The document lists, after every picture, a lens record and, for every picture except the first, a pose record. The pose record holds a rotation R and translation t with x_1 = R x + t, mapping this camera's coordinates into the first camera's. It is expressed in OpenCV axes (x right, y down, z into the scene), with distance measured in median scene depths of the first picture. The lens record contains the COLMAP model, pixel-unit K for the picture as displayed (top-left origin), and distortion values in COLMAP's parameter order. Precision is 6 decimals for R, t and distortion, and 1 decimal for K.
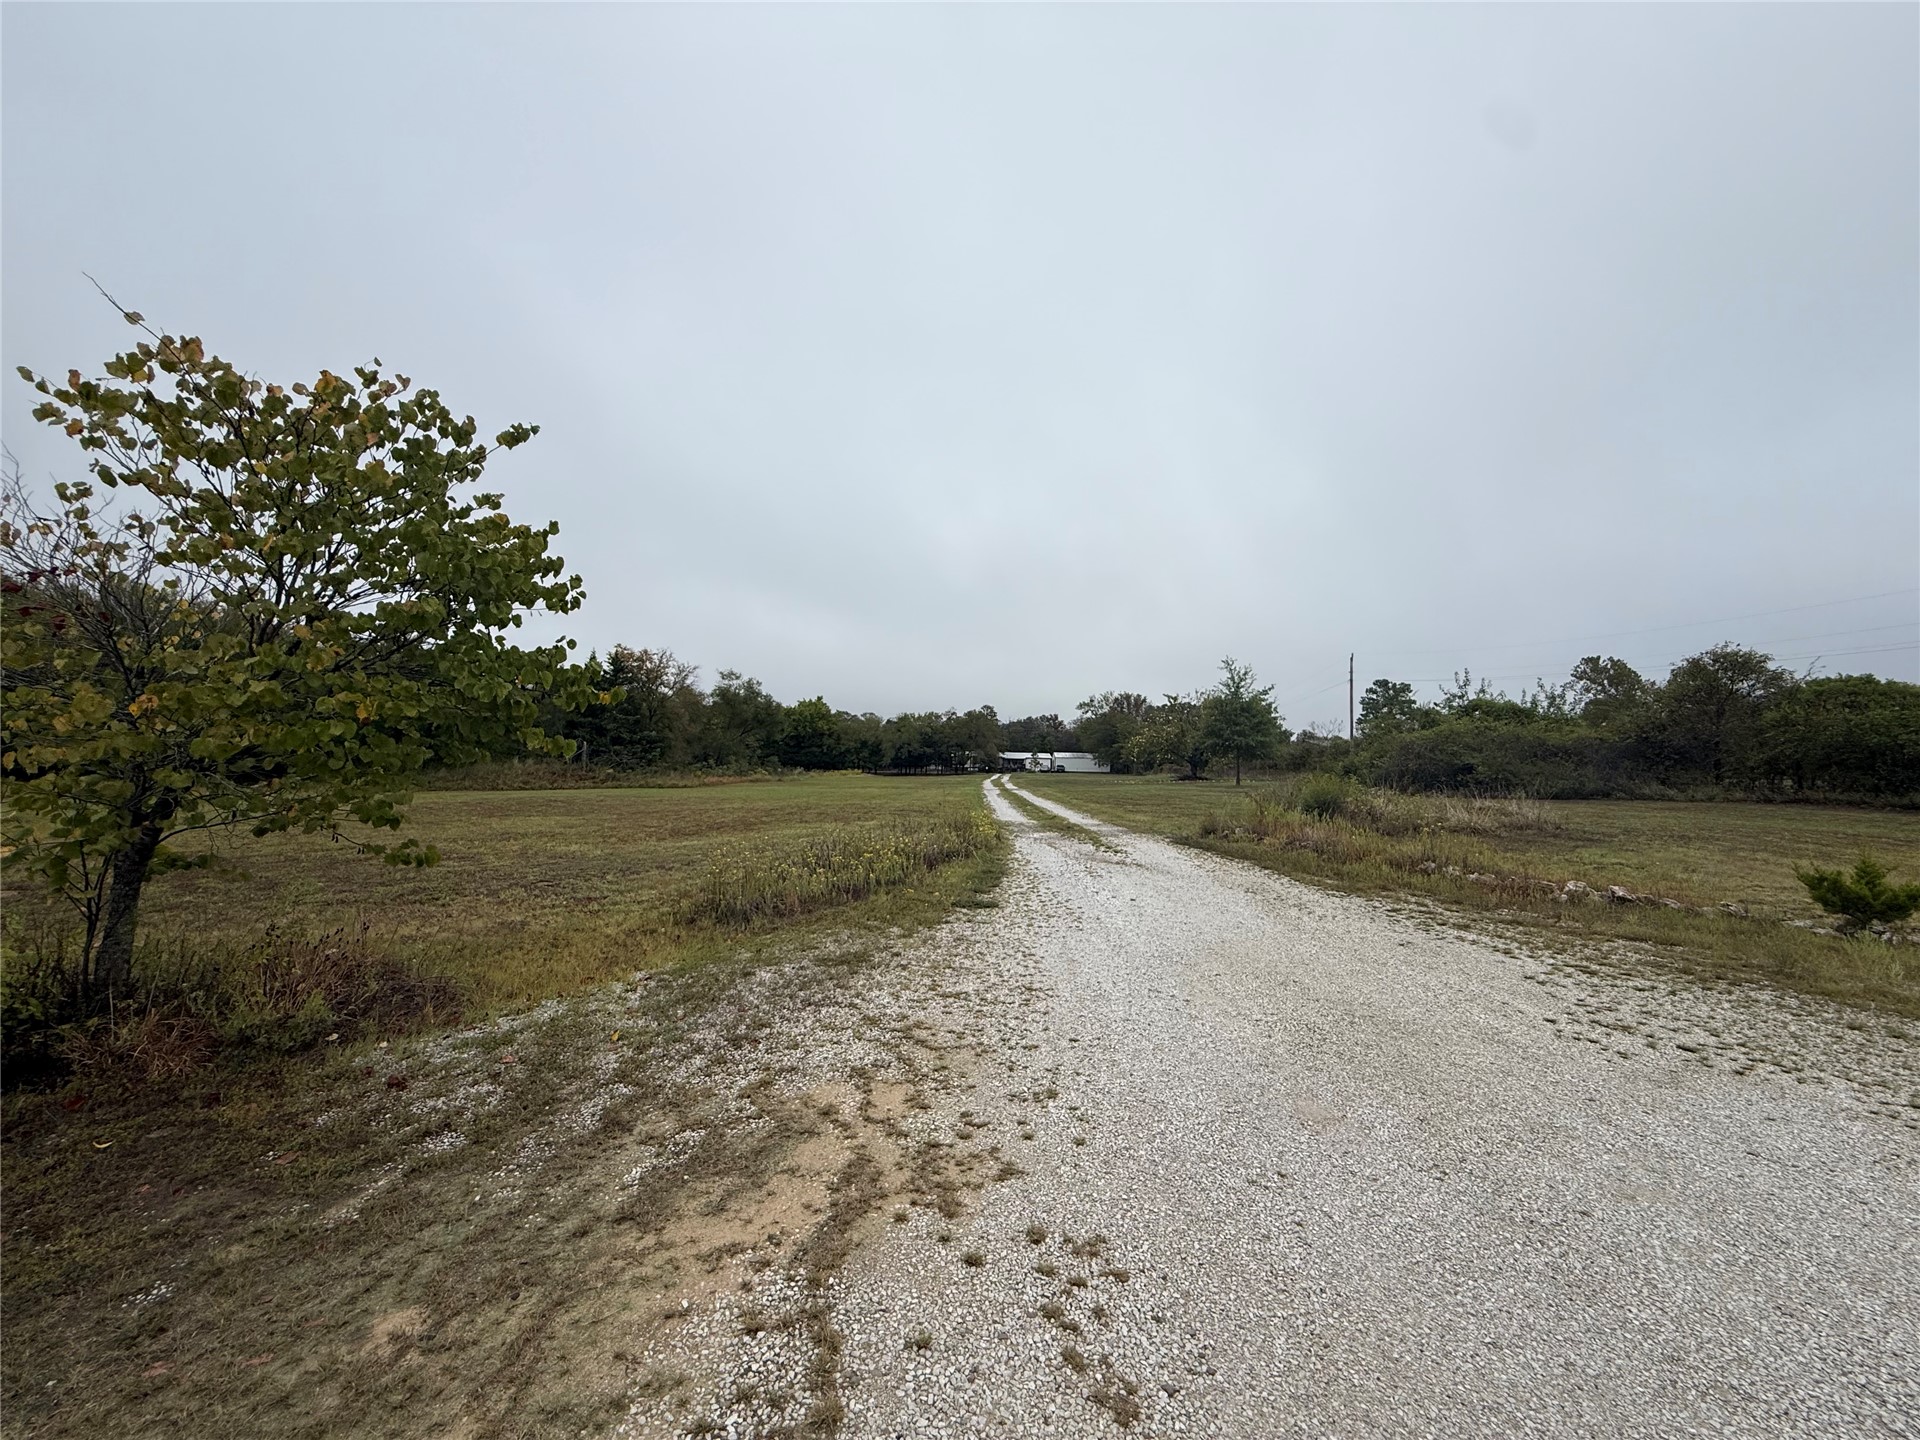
lens RADIAL K [[763.9, 0, 960.0], [0, 763.9, 720.0], [0, 0, 1]] dist [-0.000286, 0.000112]
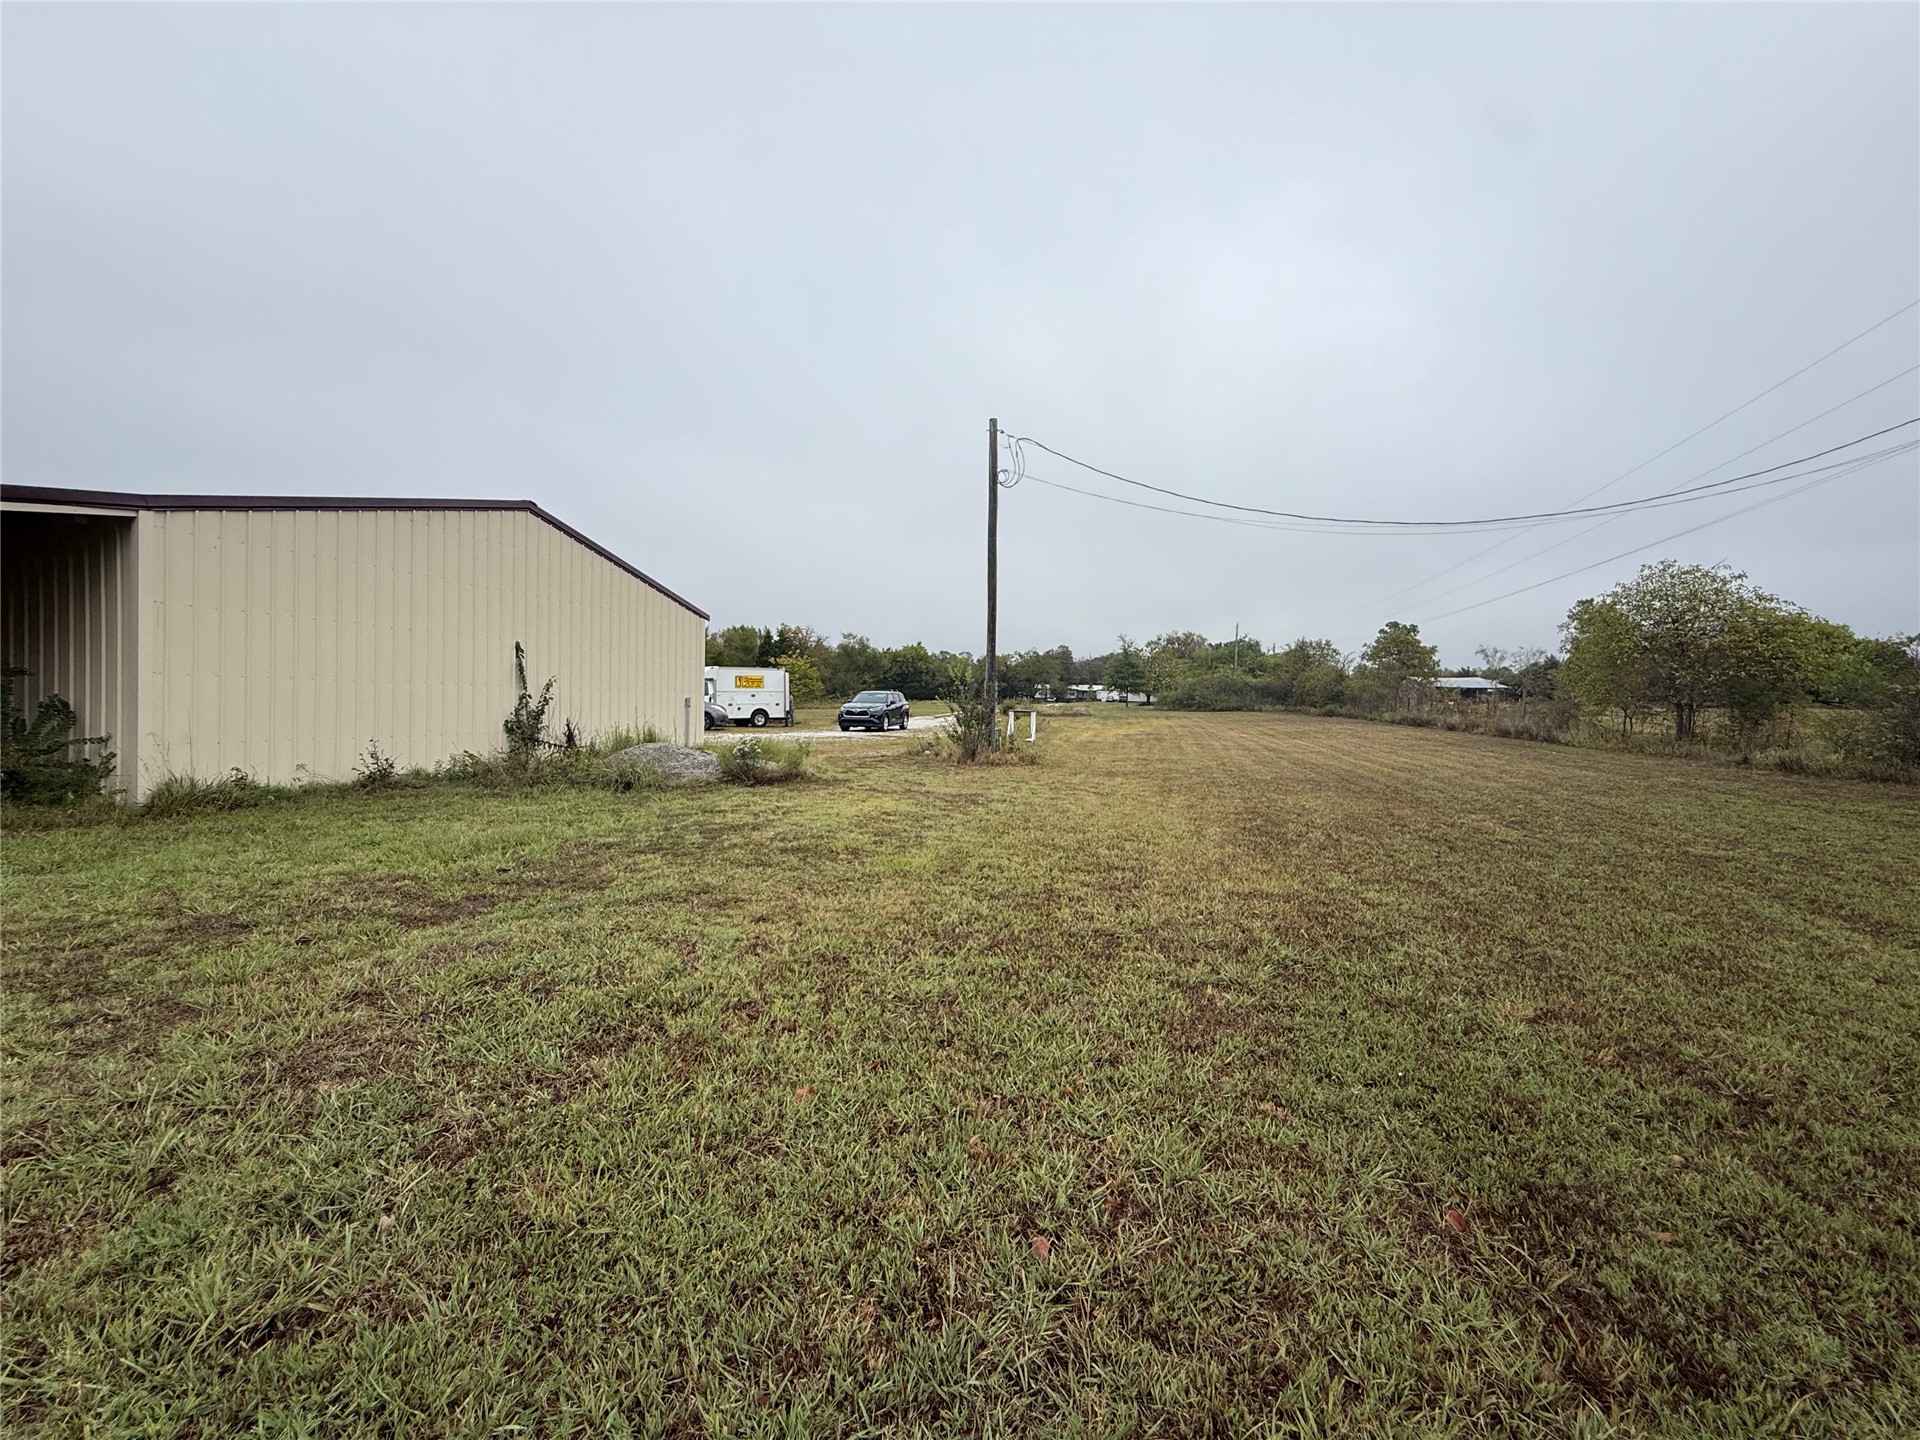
lens RADIAL K [[767.3, 0, 960.0], [0, 767.3, 720.0], [0, 0, 1]] dist [0.000769, 0.000134]
pose [[0.987803, 0.003271, -0.155671, 0.087443], [0.010614, 0.996039, 0.088276, -0.015166], [0.155344, -0.088852, 0.983857, -0.269637]]
